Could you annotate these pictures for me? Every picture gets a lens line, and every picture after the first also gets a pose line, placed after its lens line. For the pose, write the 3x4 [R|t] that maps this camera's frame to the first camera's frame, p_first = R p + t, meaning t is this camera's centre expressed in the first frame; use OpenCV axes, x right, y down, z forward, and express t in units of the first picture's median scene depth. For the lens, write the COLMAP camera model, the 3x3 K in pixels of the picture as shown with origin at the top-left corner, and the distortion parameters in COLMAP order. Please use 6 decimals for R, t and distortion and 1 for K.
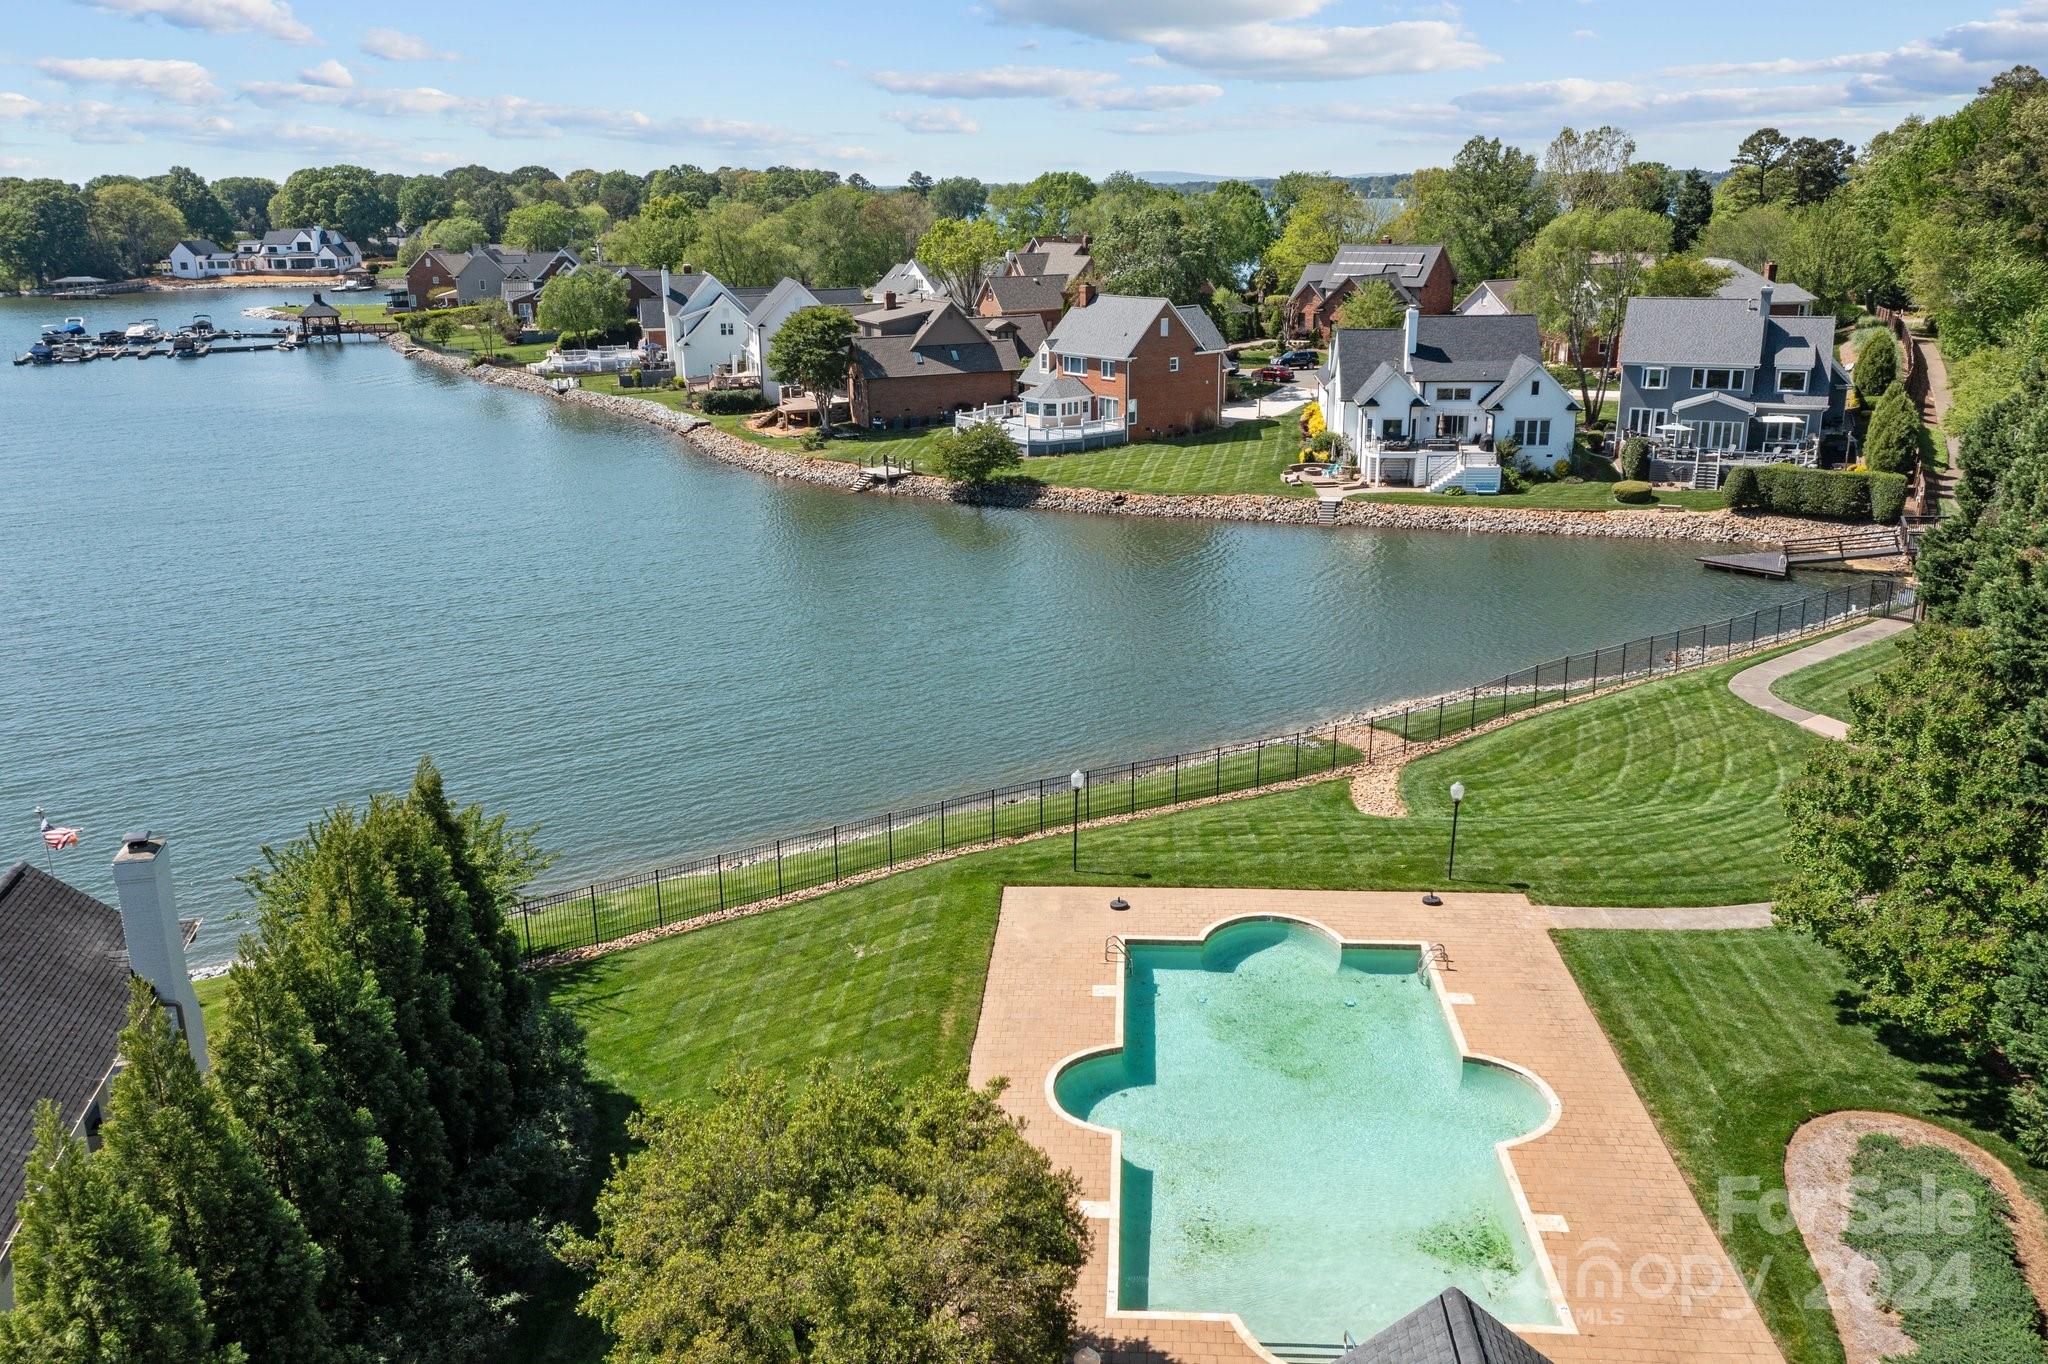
lens RADIAL K [[1622.8, 0, 1024.0], [0, 1622.8, 682.0], [0, 0, 1]] dist [0.001780, -0.000332]
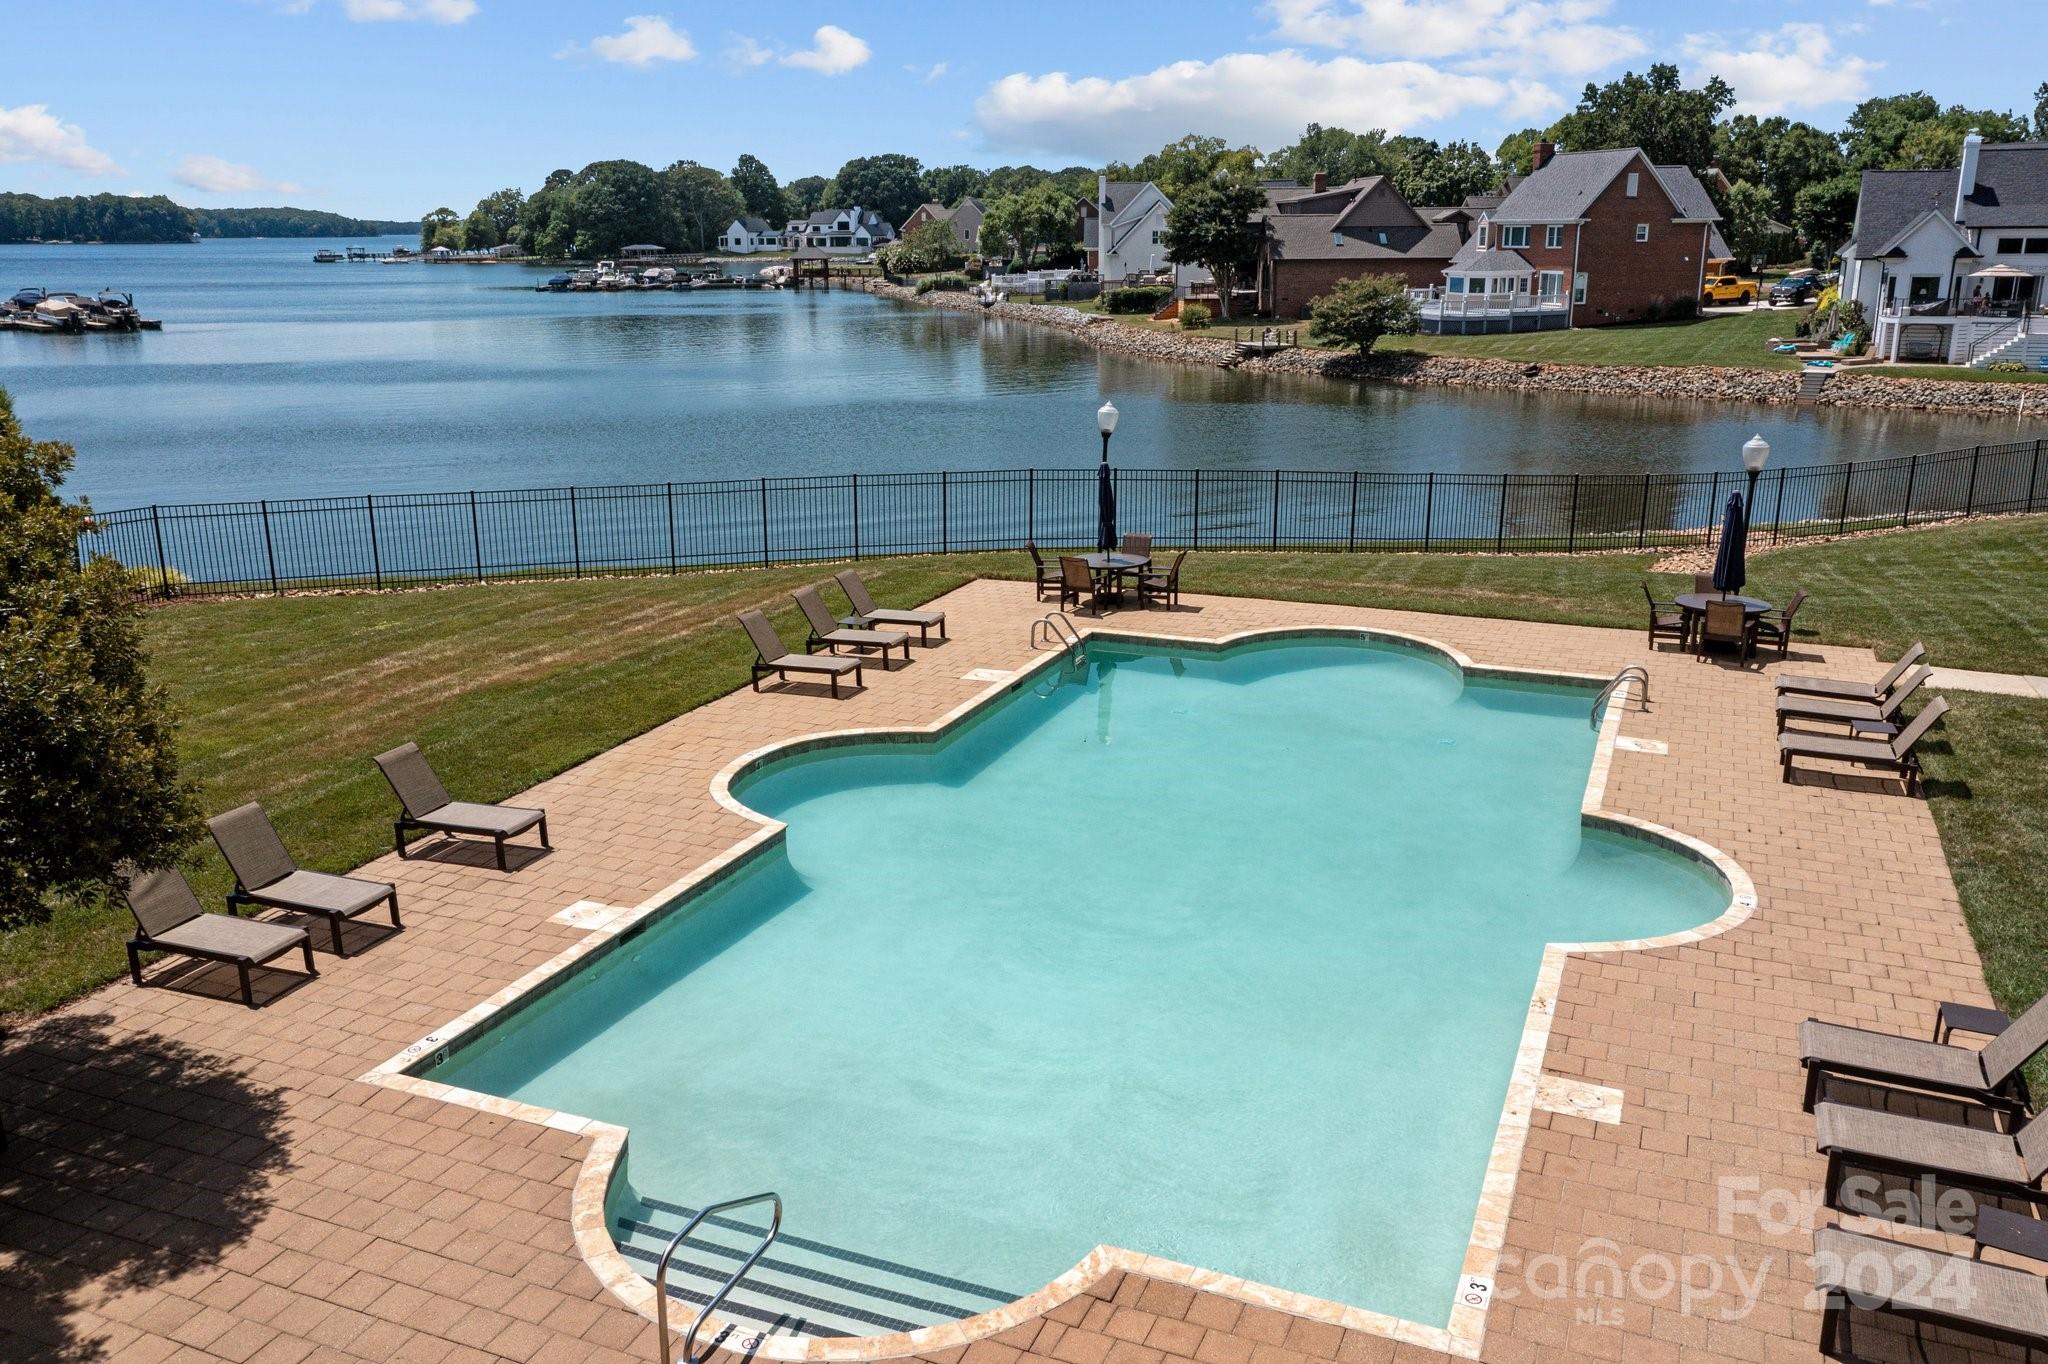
lens RADIAL K [[1622.8, 0, 1024.0], [0, 1622.8, 682.0], [0, 0, 1]] dist [0.001780, -0.000332]
pose [[0.944631, 0.093065, -0.314660, 0.077573], [-0.100065, 0.994962, -0.006130, 0.062548], [0.312504, 0.037277, 0.949185, 0.148330]]
